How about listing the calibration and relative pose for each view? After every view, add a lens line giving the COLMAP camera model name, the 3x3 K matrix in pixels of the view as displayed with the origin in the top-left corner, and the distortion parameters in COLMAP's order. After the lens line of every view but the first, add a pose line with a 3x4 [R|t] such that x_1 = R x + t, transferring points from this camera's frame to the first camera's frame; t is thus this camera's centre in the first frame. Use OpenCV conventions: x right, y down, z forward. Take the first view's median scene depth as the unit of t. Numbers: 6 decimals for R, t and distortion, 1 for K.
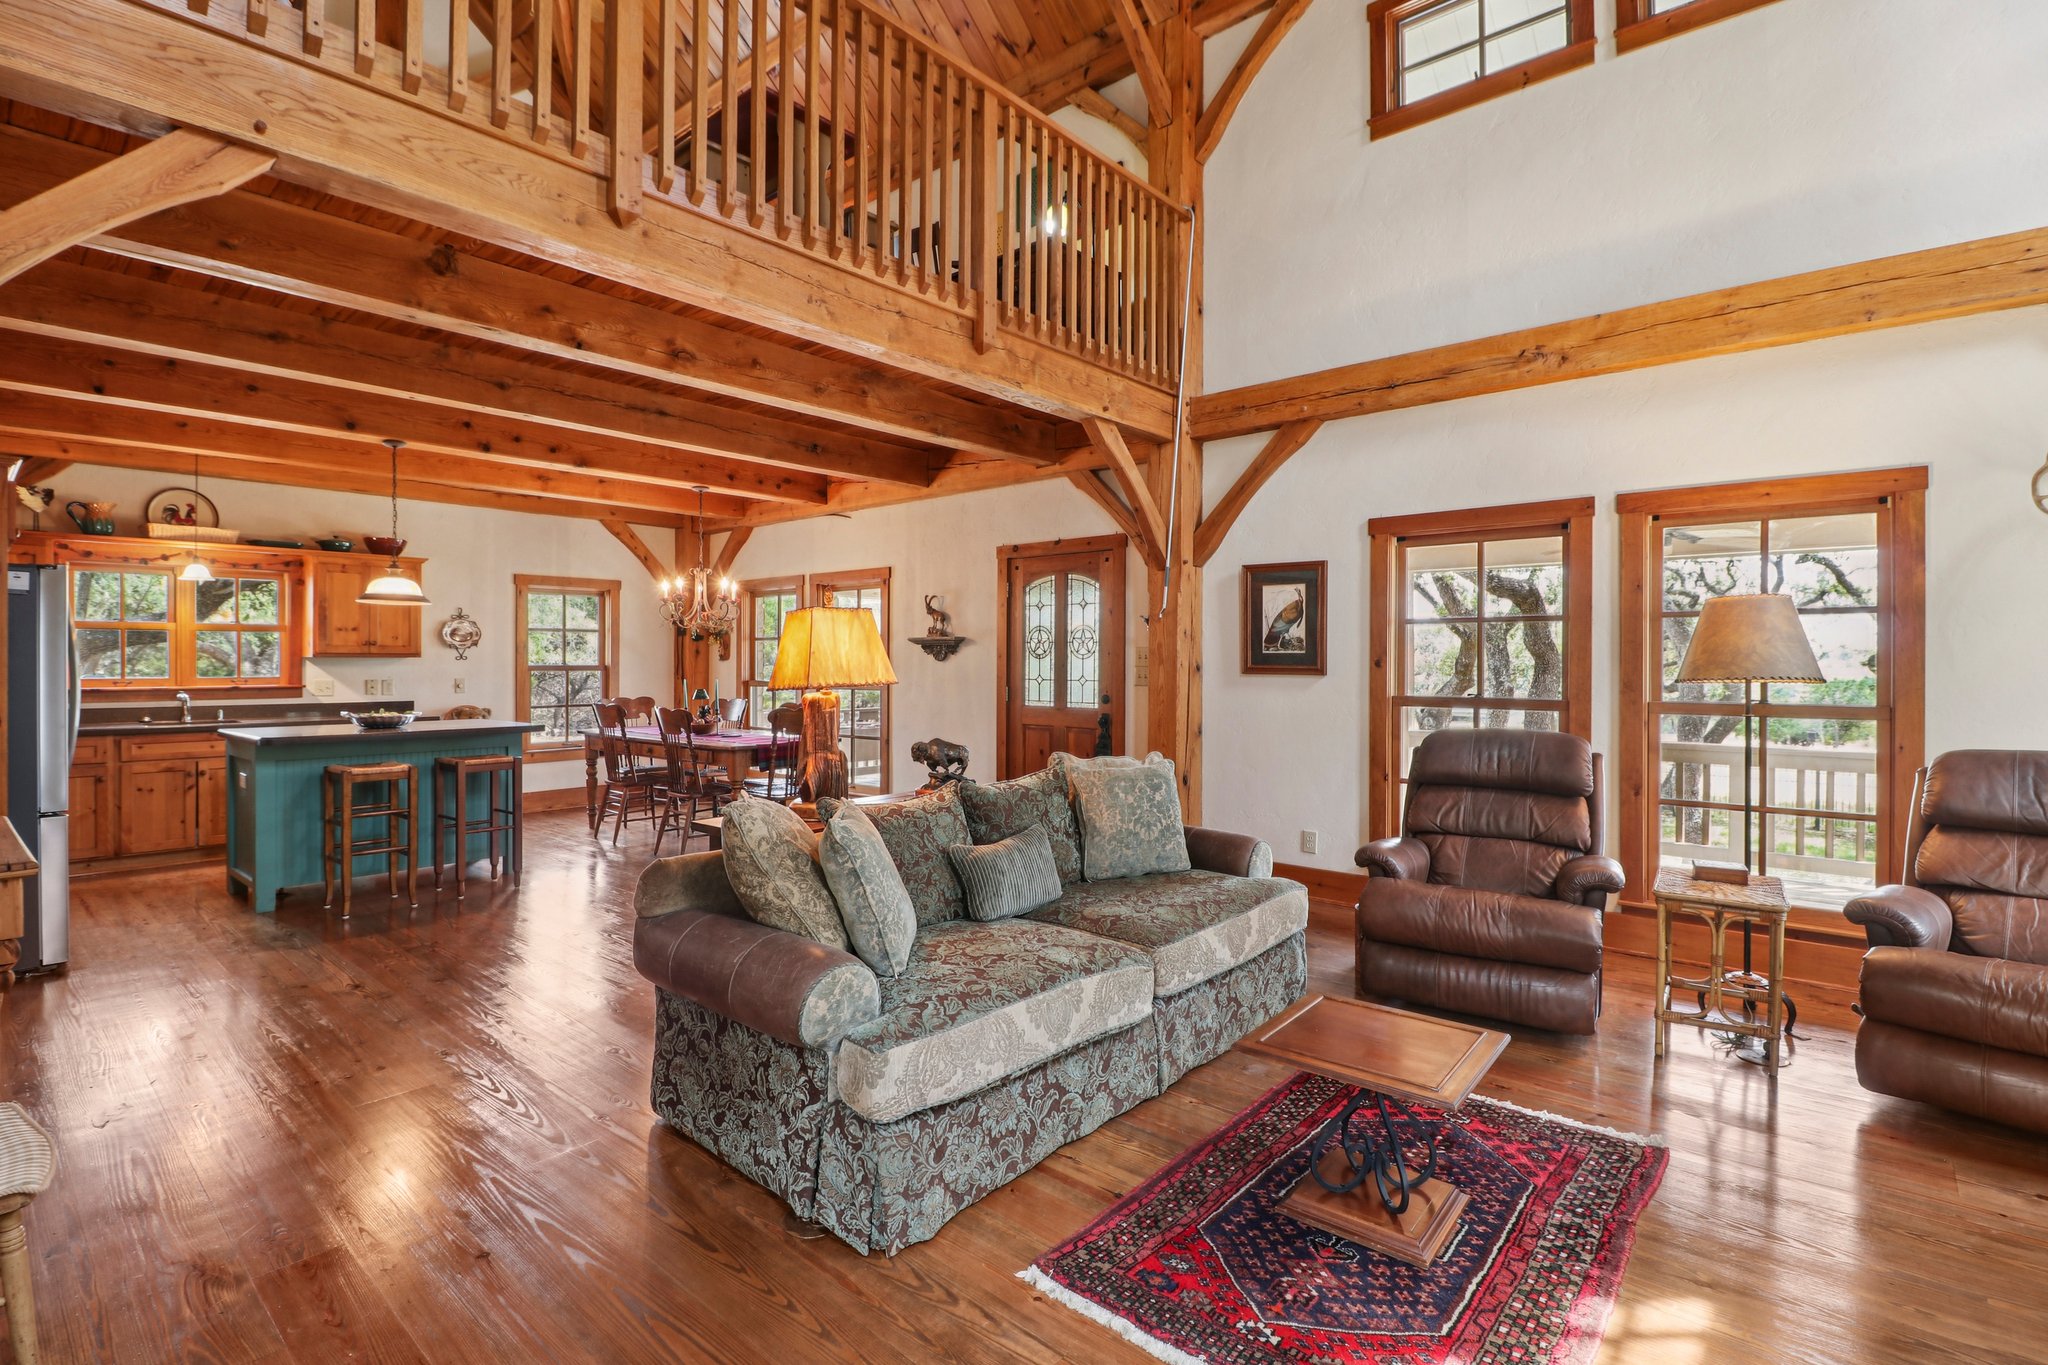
lens RADIAL K [[963.1, 0, 1038.2], [0, 963.1, 679.2], [0, 0, 1]] dist [-0.011698, -0.008840]
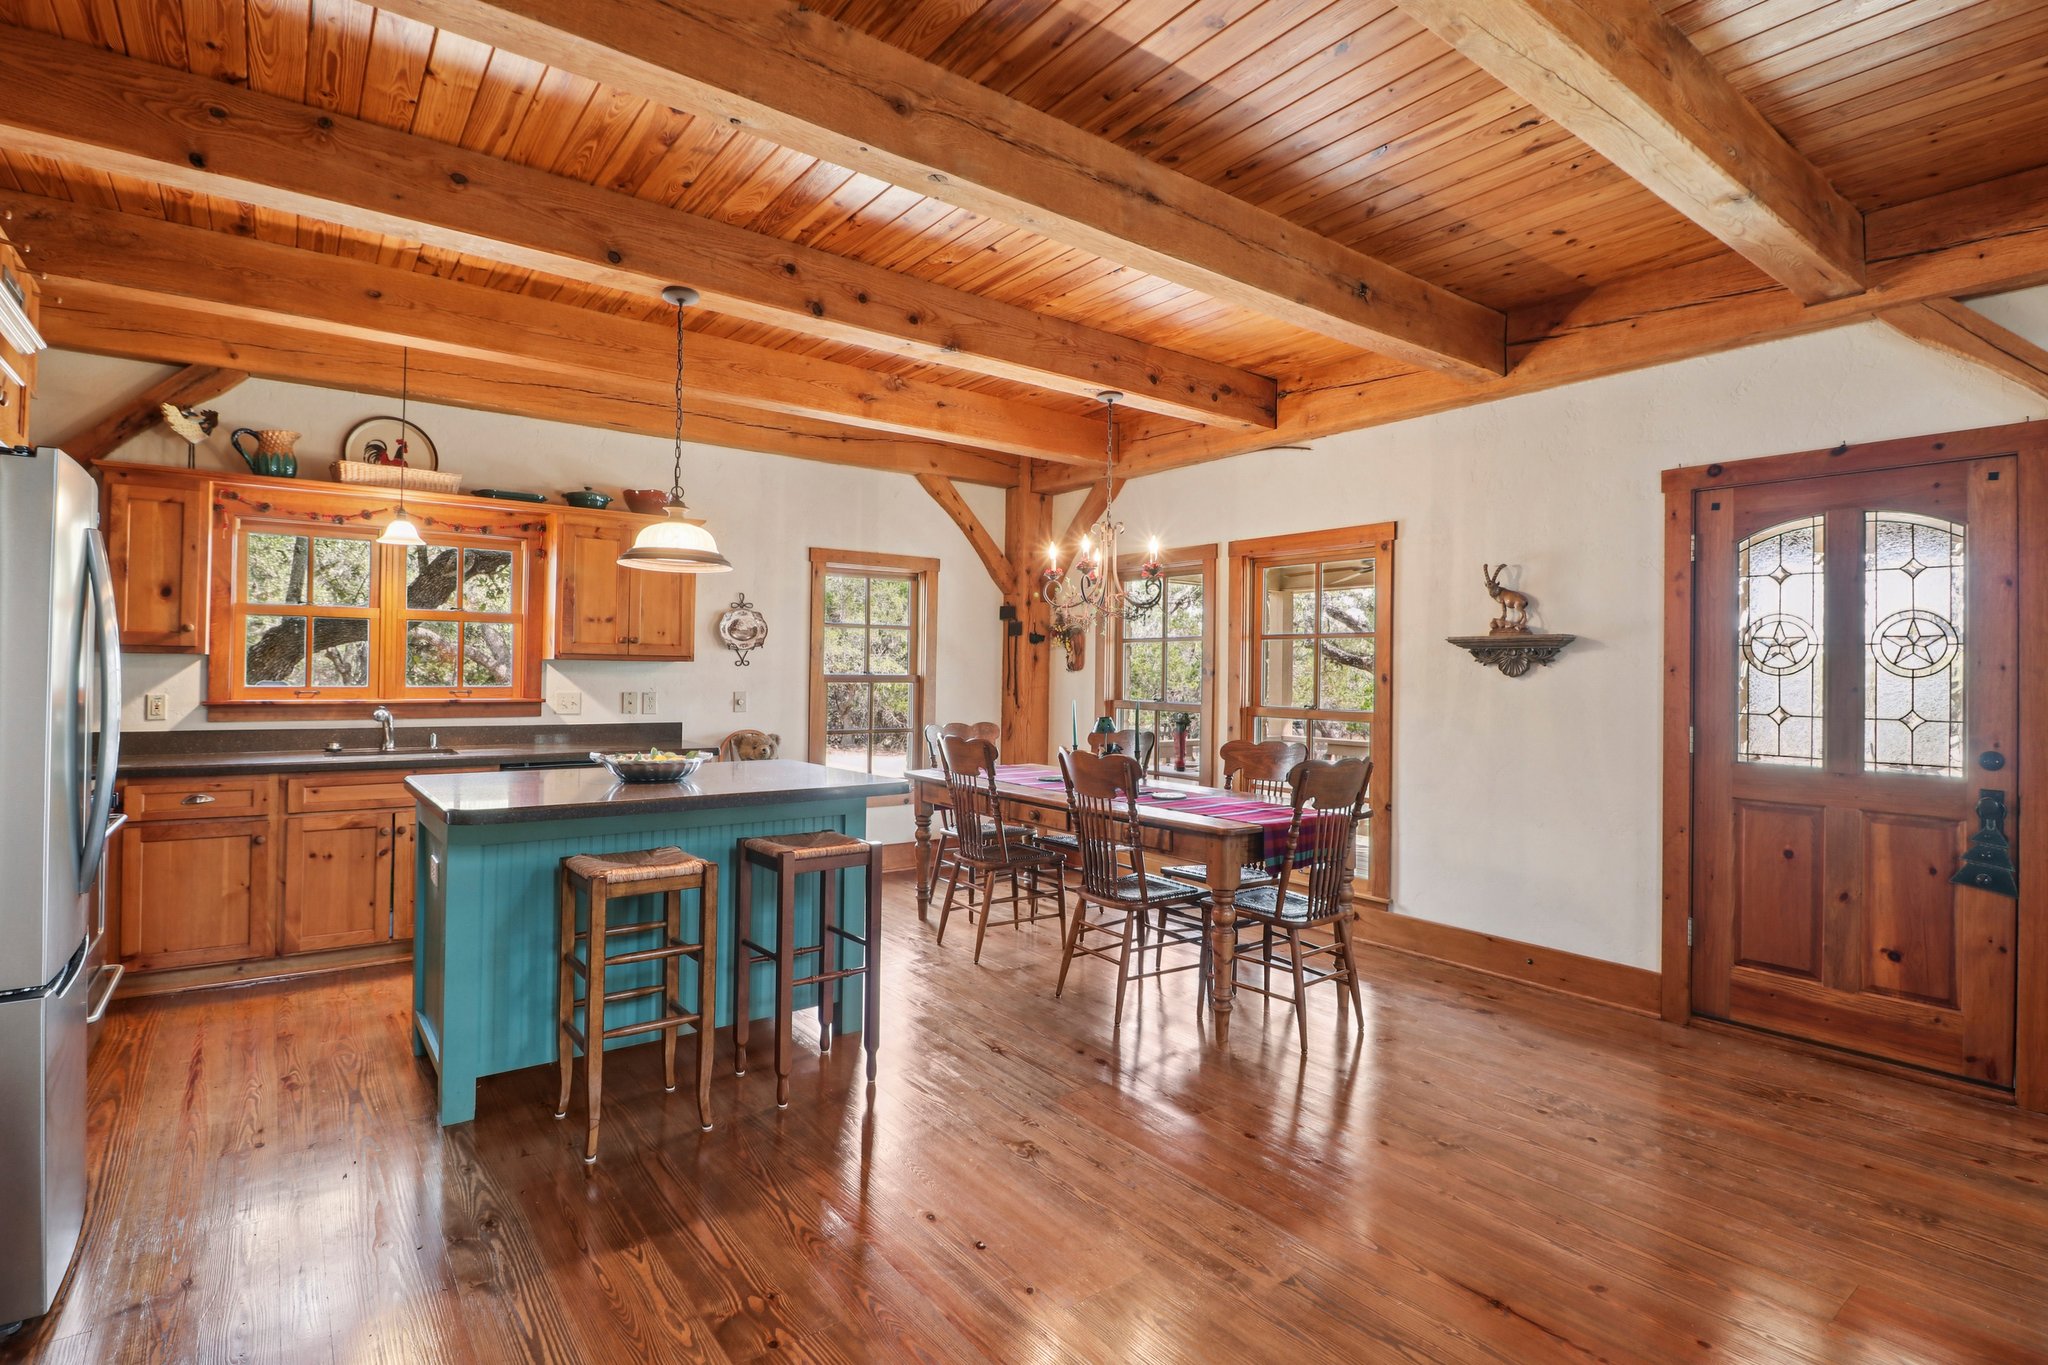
lens RADIAL K [[963.1, 0, 1024.4], [0, 963.1, 681.9], [0, 0, 1]] dist [-0.011698, -0.008840]
pose [[0.978718, 0.014115, -0.204723, -0.295956], [-0.015976, 0.999845, -0.007437, -0.007268], [0.204586, 0.010549, 0.978792, 0.404466]]
